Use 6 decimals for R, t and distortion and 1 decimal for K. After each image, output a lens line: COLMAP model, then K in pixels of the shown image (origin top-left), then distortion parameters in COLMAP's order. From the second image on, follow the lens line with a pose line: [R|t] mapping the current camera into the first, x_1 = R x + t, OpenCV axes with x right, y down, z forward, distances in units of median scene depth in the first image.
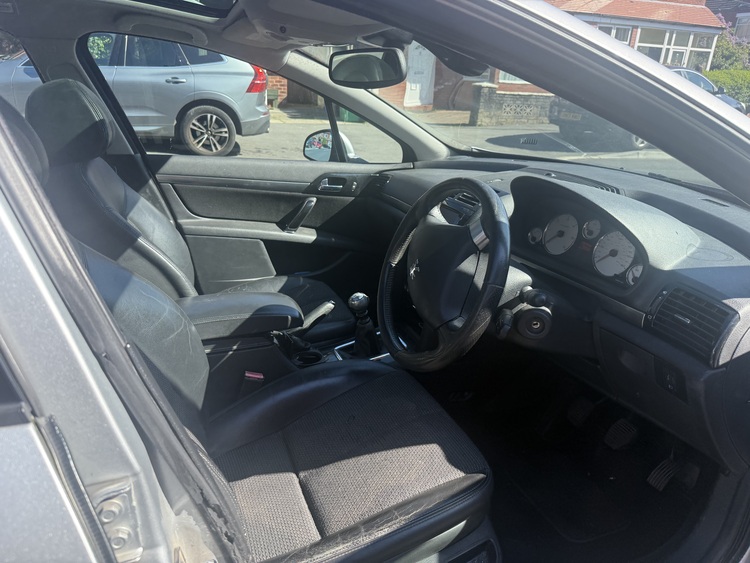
lens RADIAL K [[525.8, 0, 372.4], [0, 525.8, 260.0], [0, 0, 1]] dist [-0.008241, -0.007331]
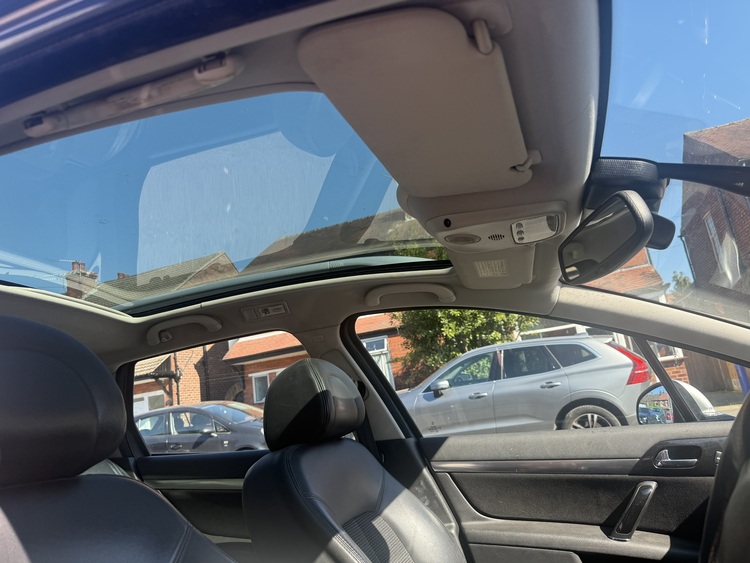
lens RADIAL K [[525.8, 0, 372.4], [0, 525.8, 260.0], [0, 0, 1]] dist [-0.008241, -0.007331]
pose [[0.761352, -0.309935, -0.569458, 0.082620], [-0.048264, 0.848804, -0.526500, 0.008184], [0.646539, 0.428336, 0.631281, 0.242544]]
